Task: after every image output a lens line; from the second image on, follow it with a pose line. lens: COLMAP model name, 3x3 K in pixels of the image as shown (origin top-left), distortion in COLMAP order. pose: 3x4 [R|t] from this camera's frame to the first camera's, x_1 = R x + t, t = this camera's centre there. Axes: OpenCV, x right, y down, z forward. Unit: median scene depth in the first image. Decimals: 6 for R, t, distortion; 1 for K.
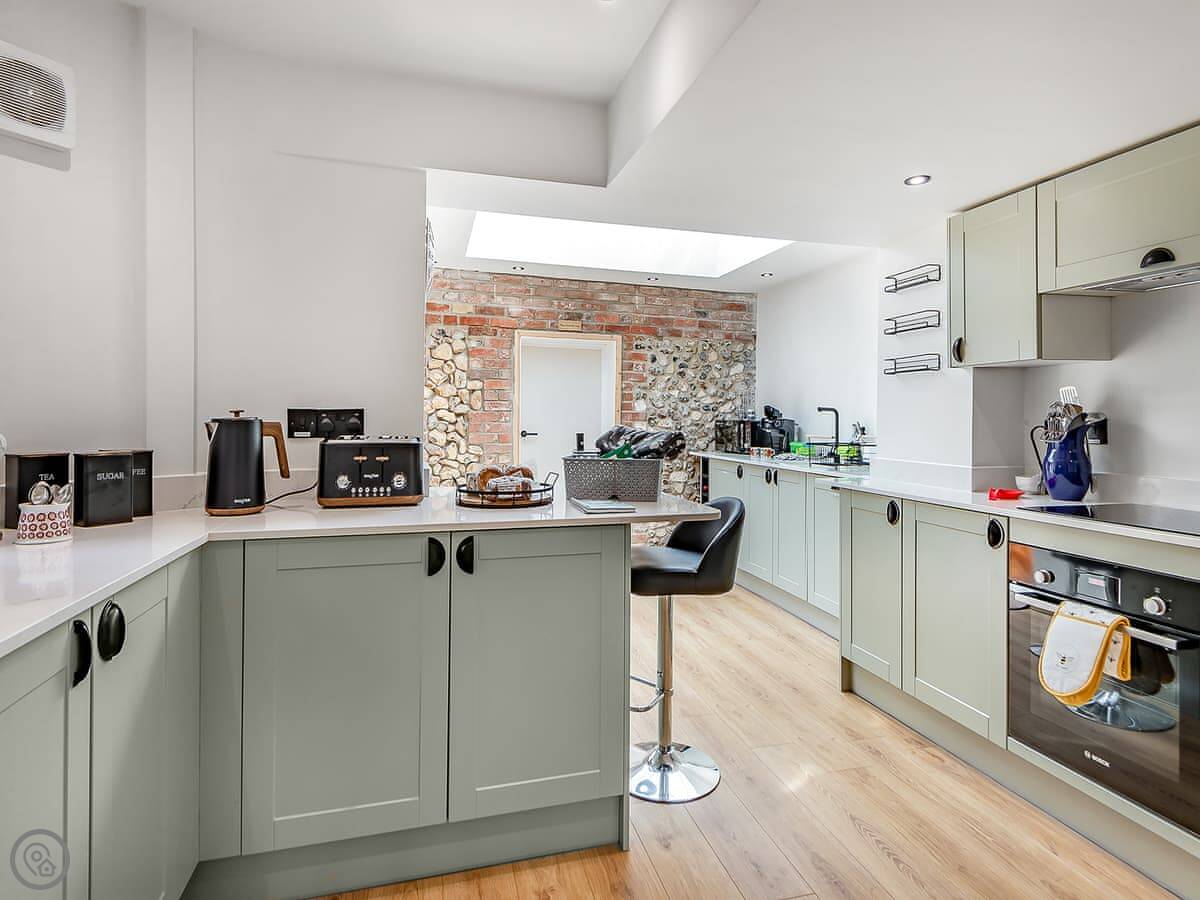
lens RADIAL K [[638.2, 0, 612.1], [0, 638.2, 461.9], [0, 0, 1]] dist [0.003531, 0.000023]
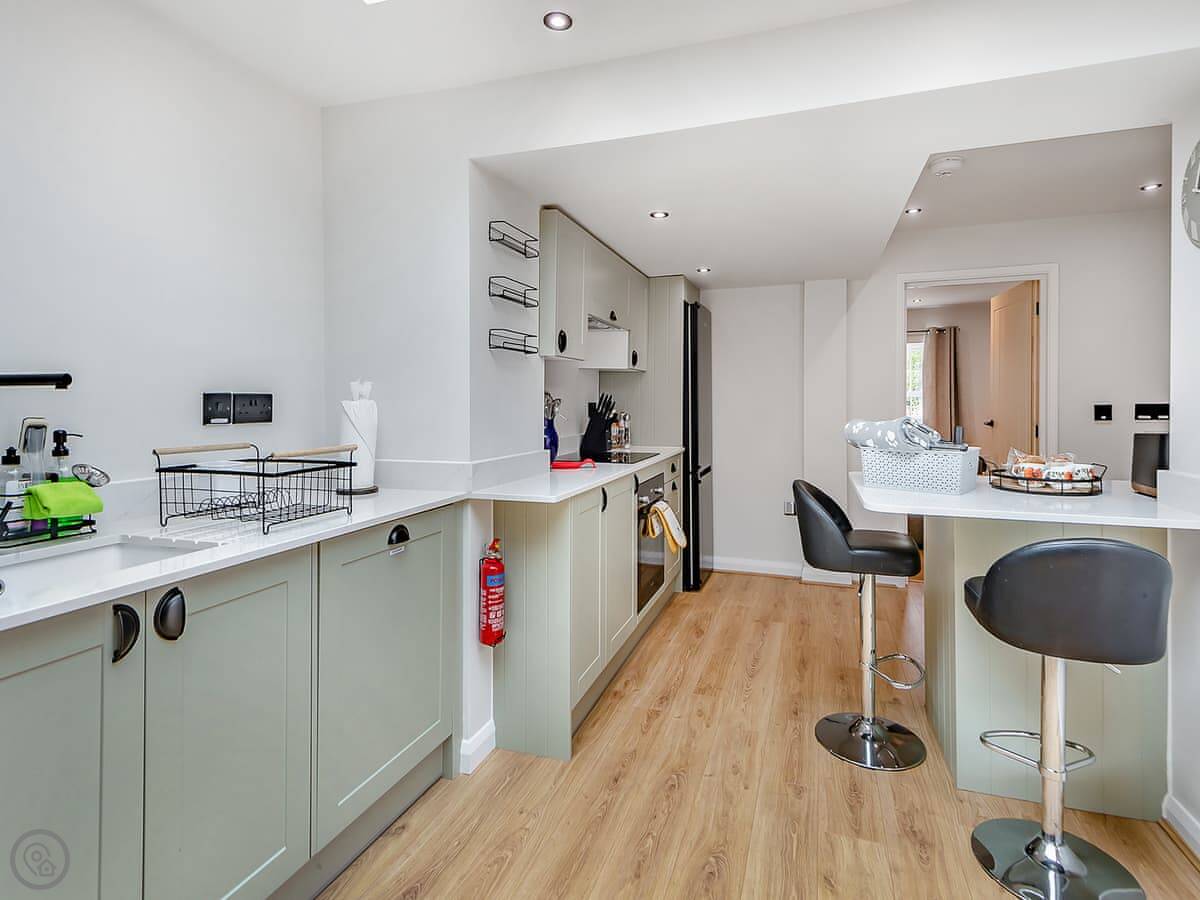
lens RADIAL K [[638.2, 0, 612.1], [0, 638.2, 461.9], [0, 0, 1]] dist [0.003531, 0.000023]
pose [[-0.839412, -0.056478, 0.540553, -0.103887], [0.031888, 0.987755, 0.152720, -0.142751], [-0.542559, 0.145432, -0.827333, 1.943689]]
